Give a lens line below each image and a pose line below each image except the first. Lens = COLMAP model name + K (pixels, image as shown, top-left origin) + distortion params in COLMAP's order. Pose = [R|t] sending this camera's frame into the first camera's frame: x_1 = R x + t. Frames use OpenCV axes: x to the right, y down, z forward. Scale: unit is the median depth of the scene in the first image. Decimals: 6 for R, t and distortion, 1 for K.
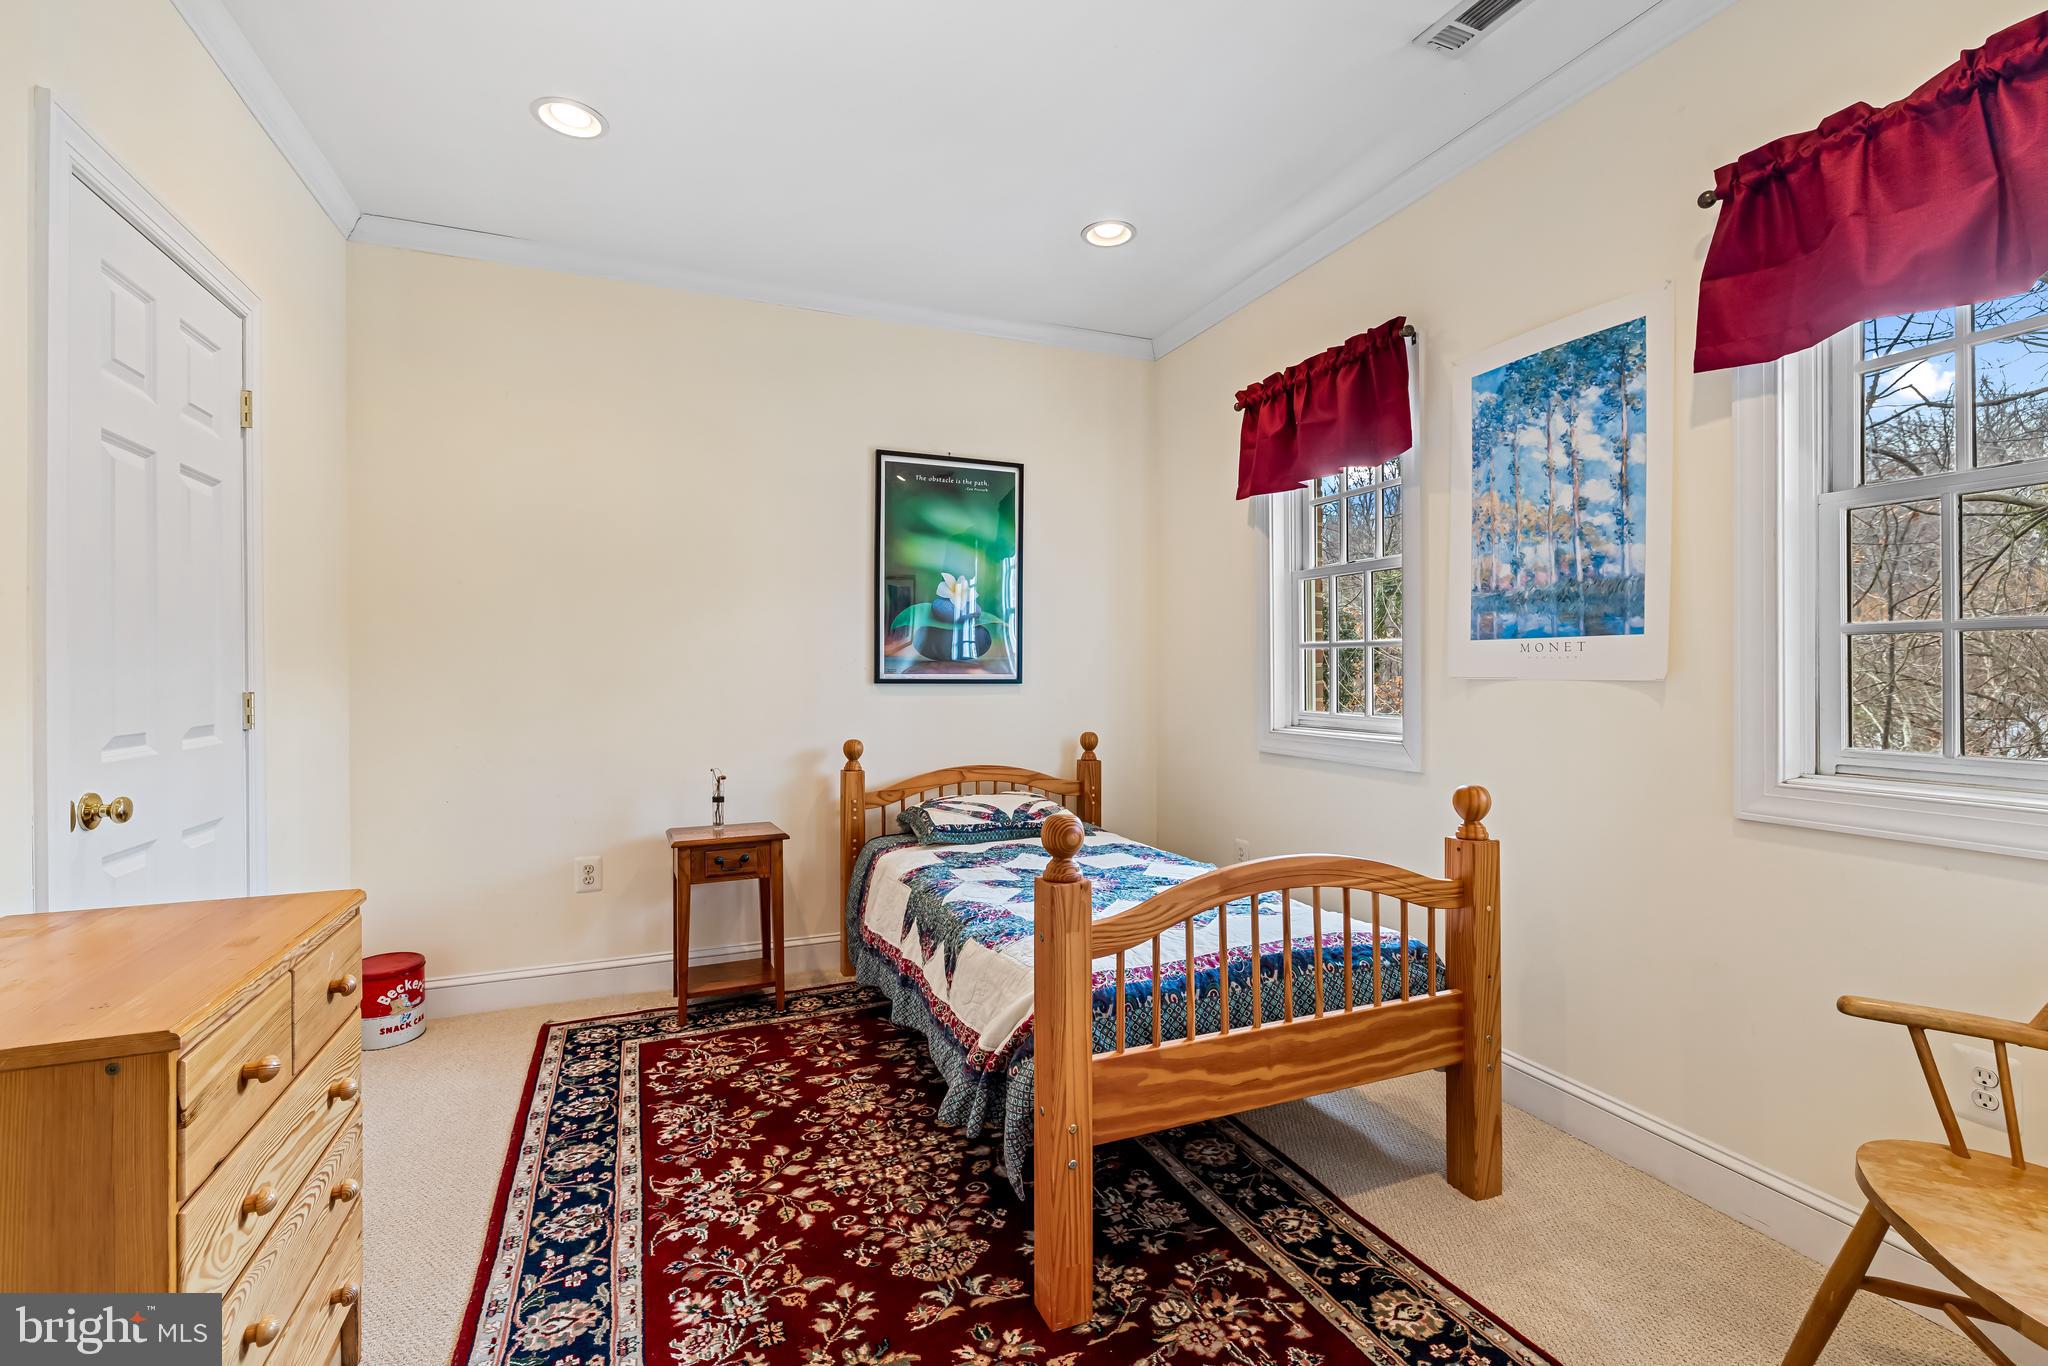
lens RADIAL K [[906.8, 0, 1030.2], [0, 906.8, 672.5], [0, 0, 1]] dist [-0.001161, 0.001416]
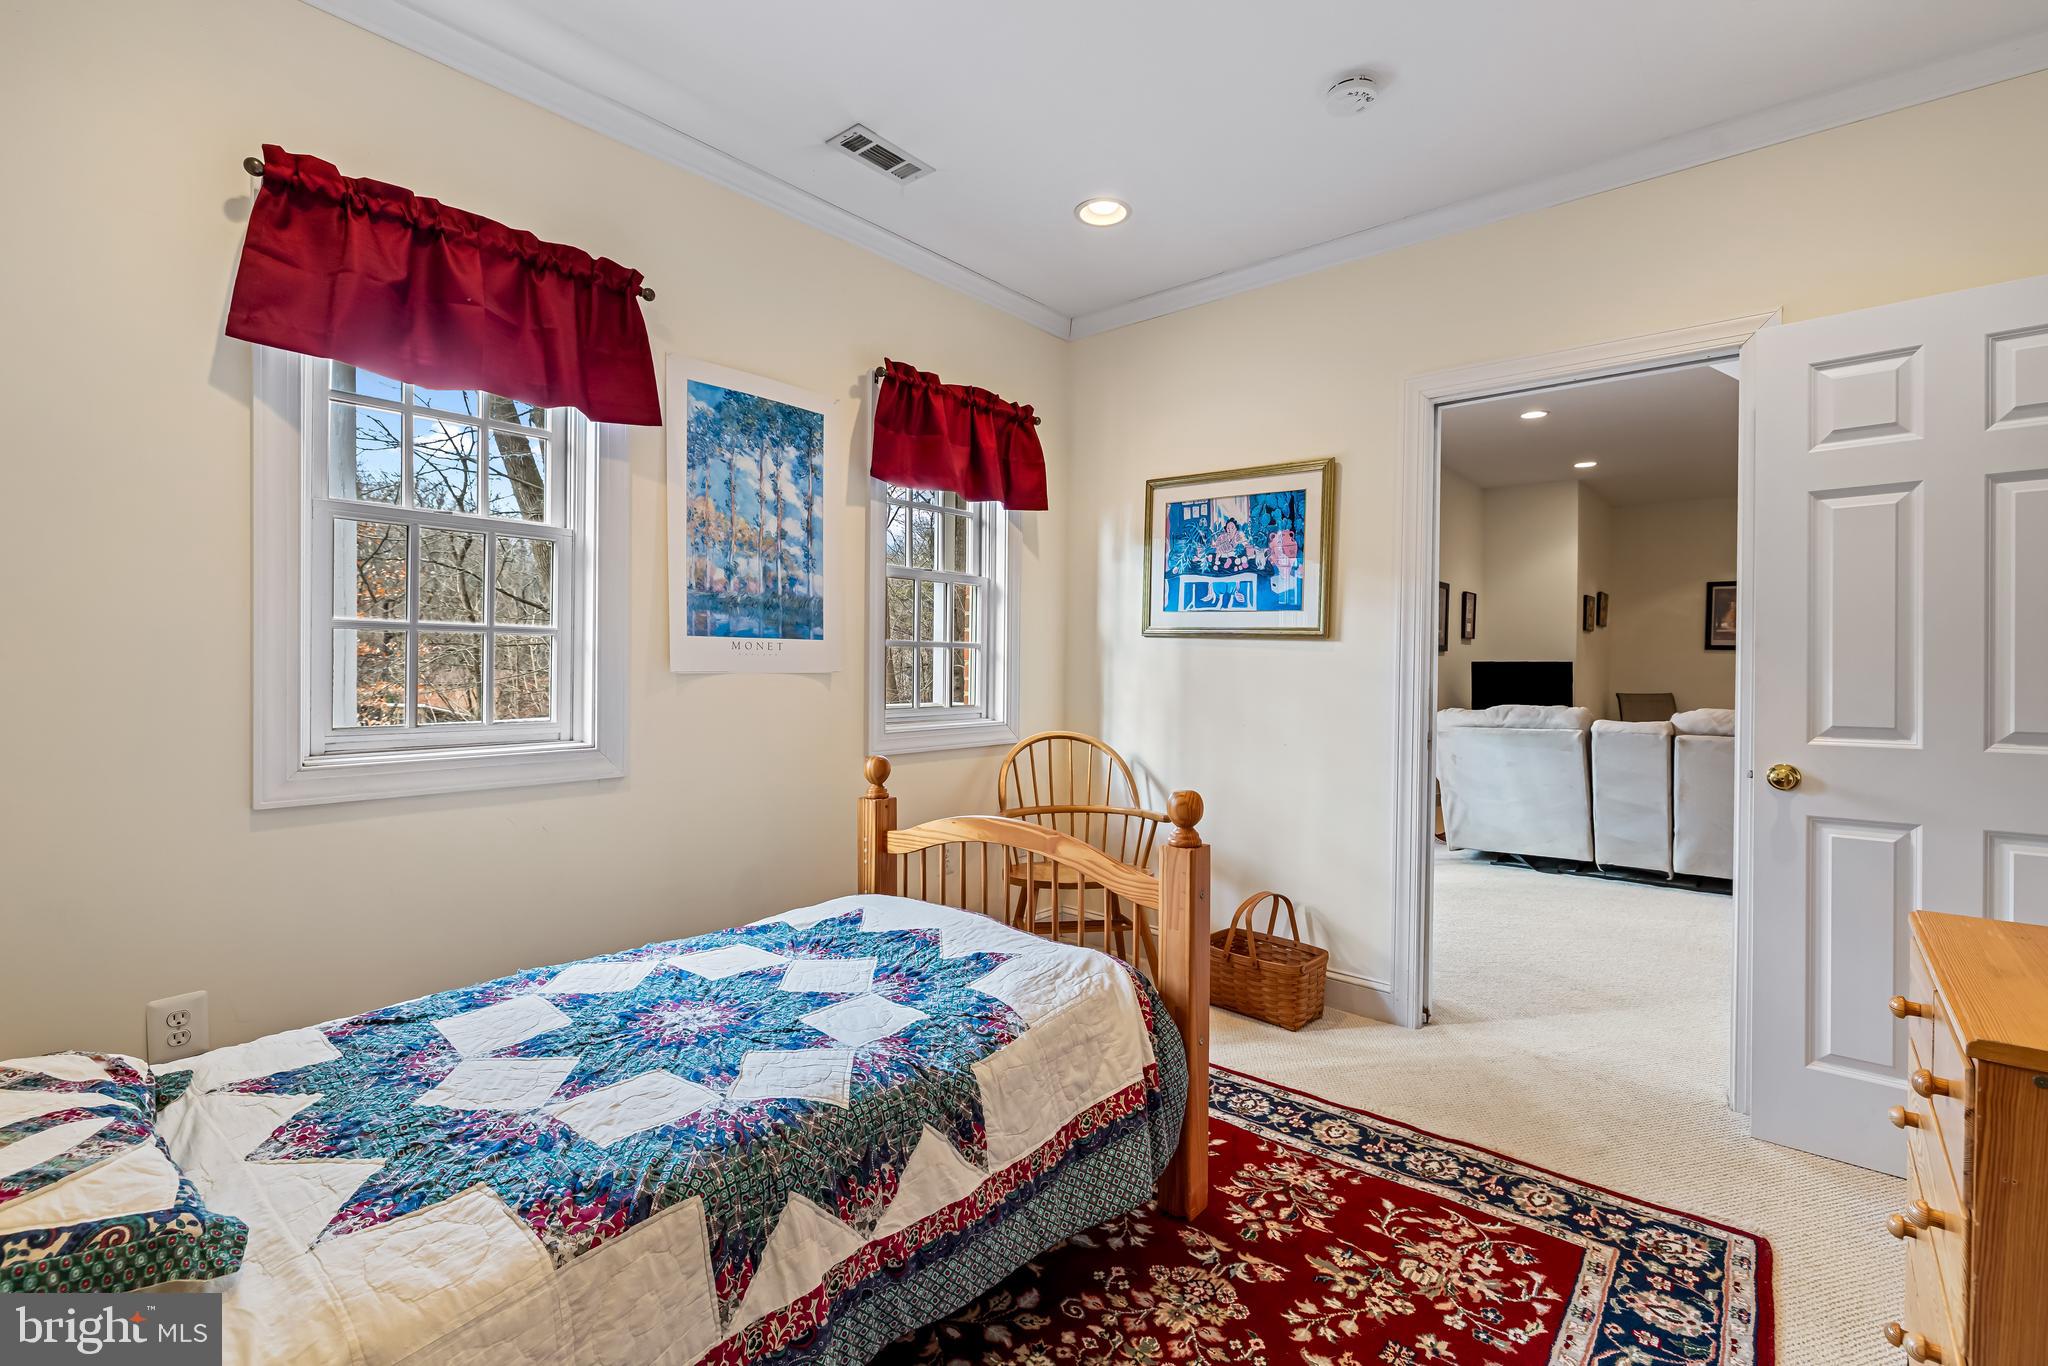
lens RADIAL K [[906.8, 0, 1031.7], [0, 906.8, 672.6], [0, 0, 1]] dist [-0.001161, 0.001416]
pose [[-0.455352, -0.008941, 0.890266, -0.687411], [-0.002095, 0.999958, 0.008971, -0.004414], [-0.890309, 0.002220, -0.455352, 1.274844]]
